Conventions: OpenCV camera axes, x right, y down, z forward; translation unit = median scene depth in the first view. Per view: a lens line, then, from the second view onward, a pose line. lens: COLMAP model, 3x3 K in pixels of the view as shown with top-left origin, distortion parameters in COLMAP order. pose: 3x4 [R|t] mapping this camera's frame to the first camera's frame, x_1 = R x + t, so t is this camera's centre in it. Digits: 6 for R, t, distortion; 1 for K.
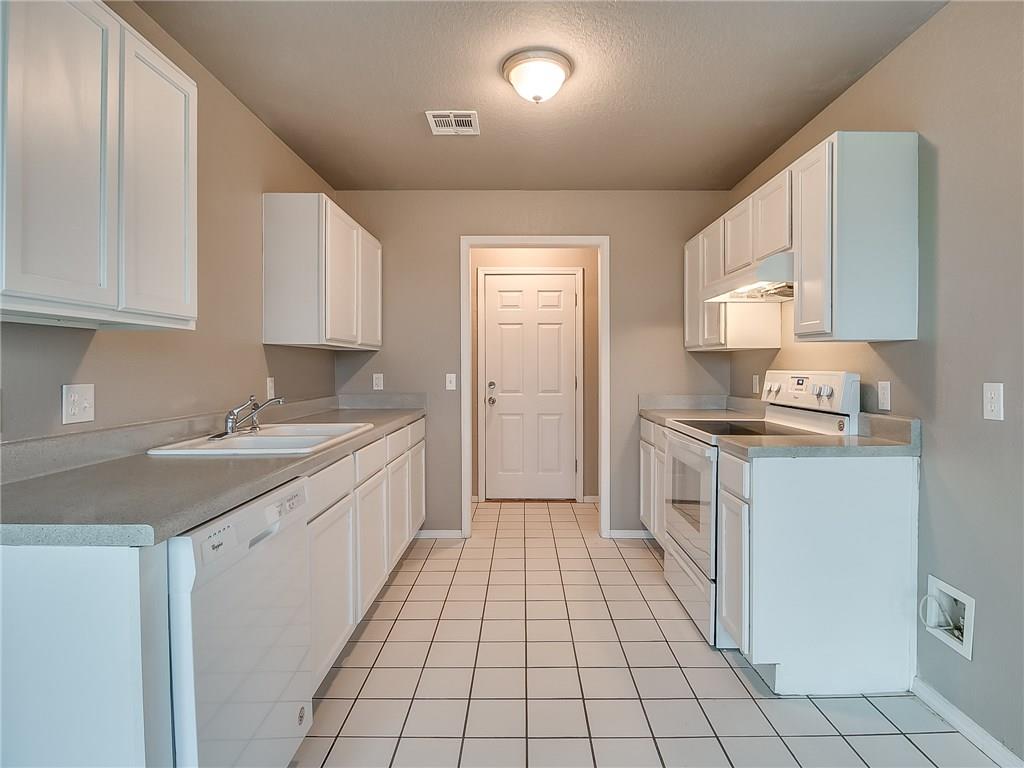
lens RADIAL K [[573.5, 0, 518.6], [0, 573.5, 363.6], [0, 0, 1]] dist [-0.000853, -0.000834]
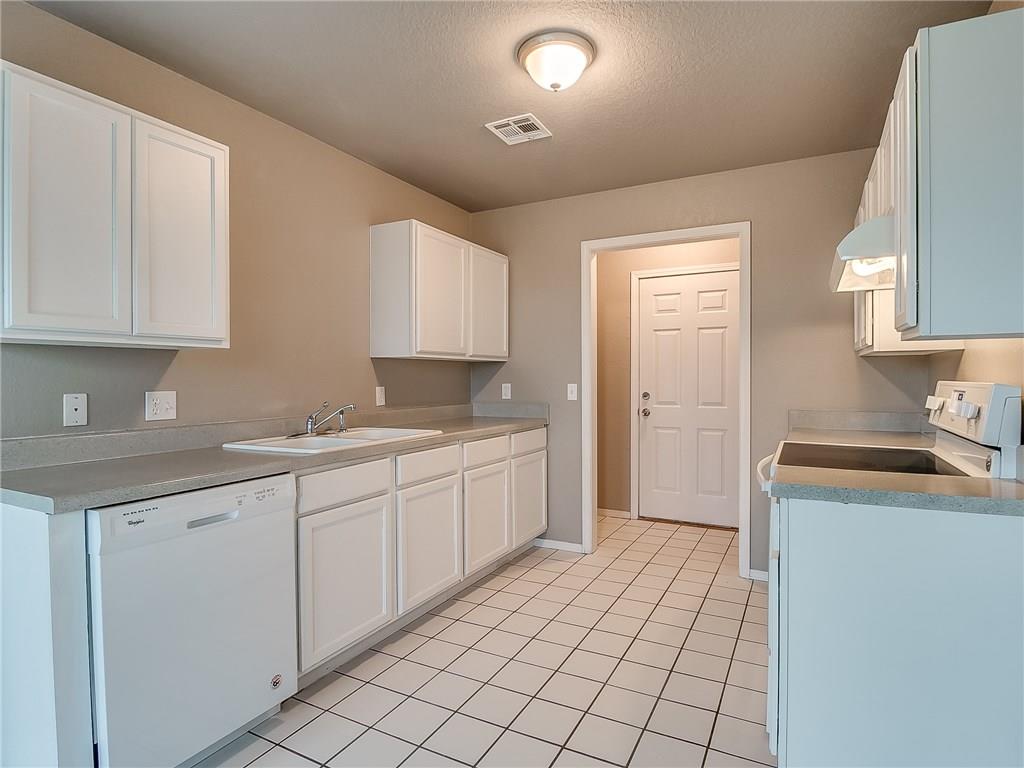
lens RADIAL K [[565.9, 0, 496.9], [0, 565.9, 376.8], [0, 0, 1]] dist [0.034061, -0.015585]
pose [[0.881009, -0.002727, -0.473091, 0.245107], [0.005832, 0.999970, 0.005097, 0.000162], [0.473063, -0.007250, 0.880999, 0.090522]]
